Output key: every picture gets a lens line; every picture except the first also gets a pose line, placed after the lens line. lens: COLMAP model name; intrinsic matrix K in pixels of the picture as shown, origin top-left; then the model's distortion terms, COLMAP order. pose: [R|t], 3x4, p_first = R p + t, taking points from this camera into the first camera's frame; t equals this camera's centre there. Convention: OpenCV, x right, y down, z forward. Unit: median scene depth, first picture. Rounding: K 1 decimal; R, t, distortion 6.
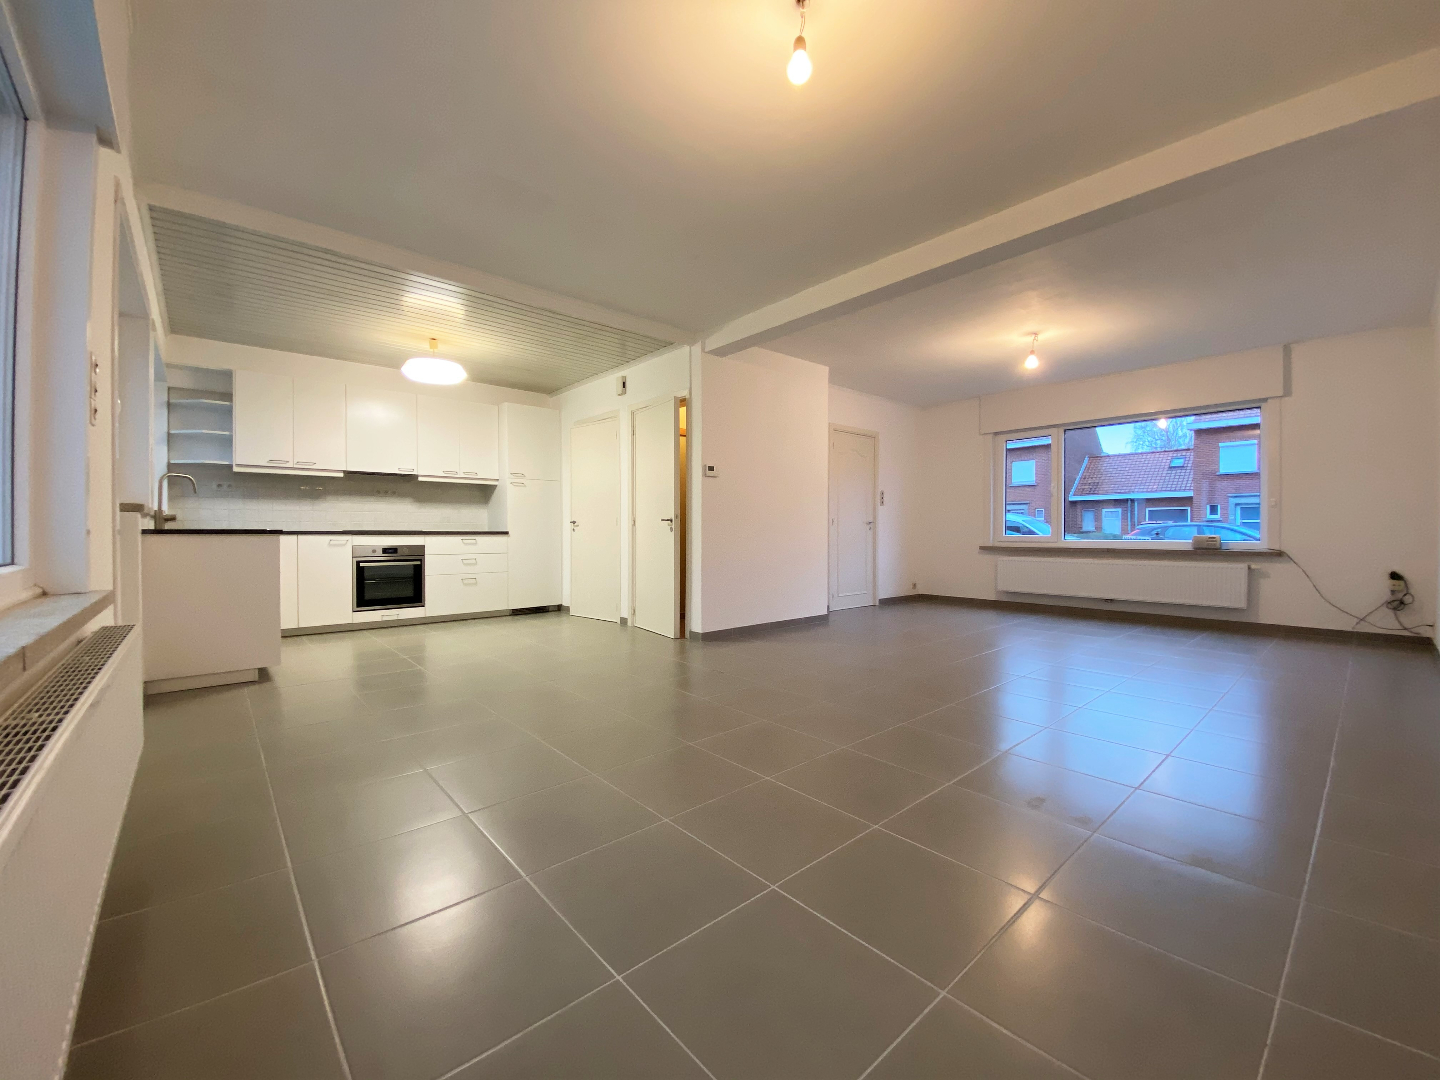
lens RADIAL K [[588.7, 0, 716.7], [0, 588.7, 537.1], [0, 0, 1]] dist [0.000255, -0.000408]
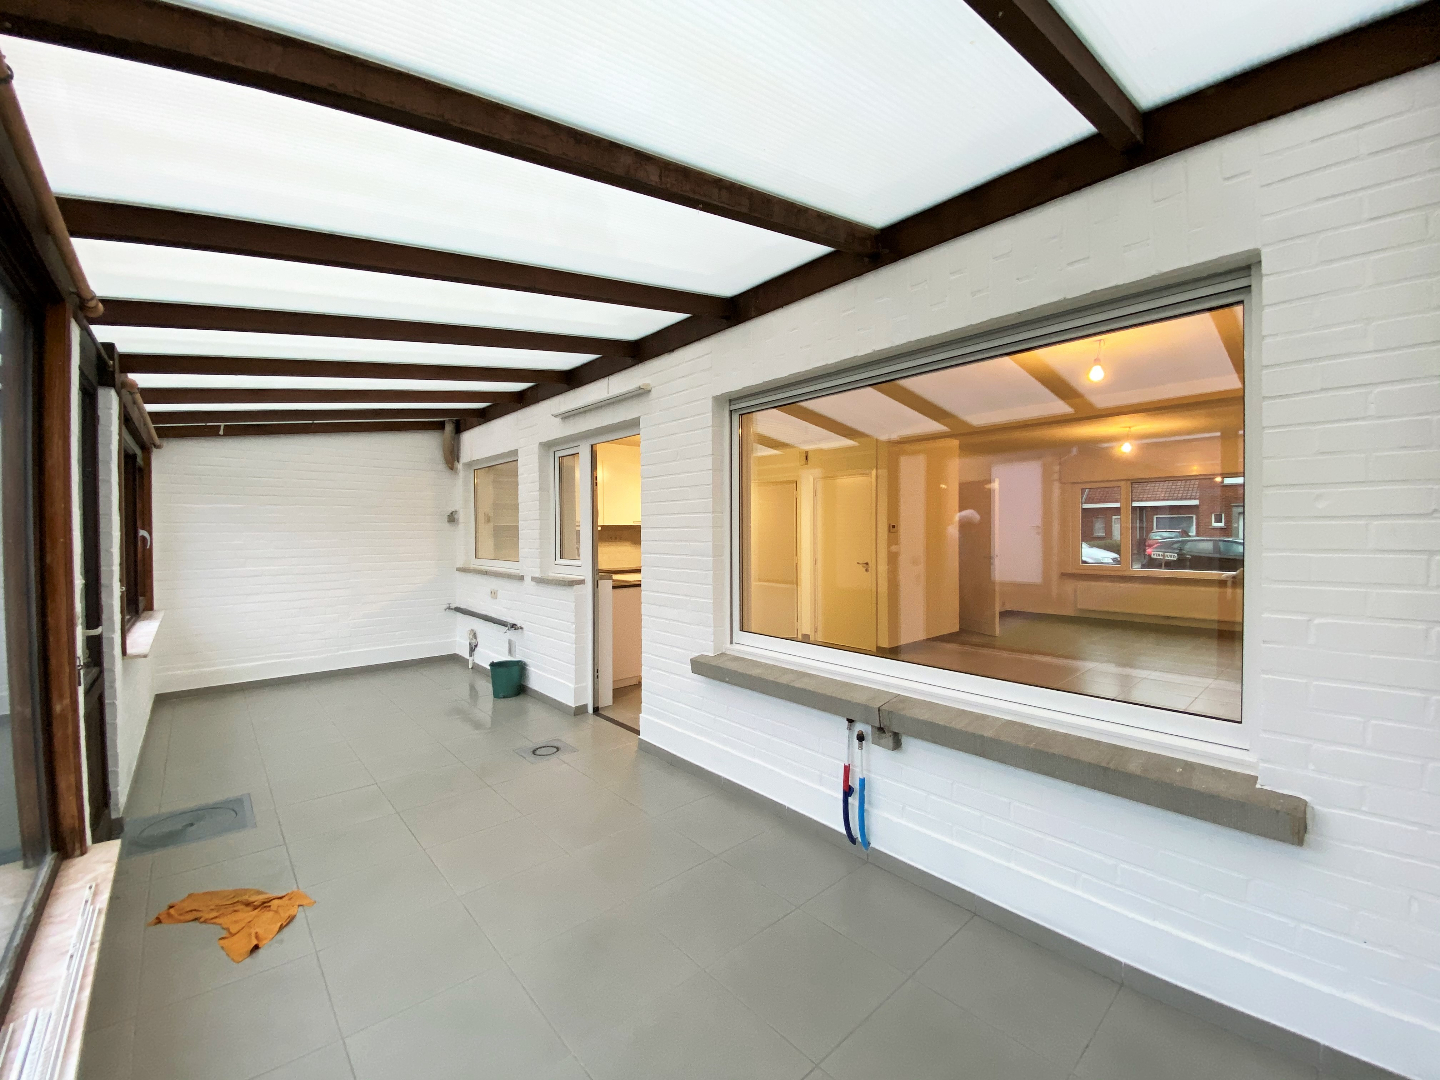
lens RADIAL K [[588.7, 0, 719.9], [0, 588.7, 537.7], [0, 0, 1]] dist [0.000255, -0.000408]
pose [[0.999933, -0.005187, 0.010340, -0.306565], [0.005163, 0.999984, 0.002423, -0.069283], [-0.010352, -0.002369, 0.999944, -0.259723]]
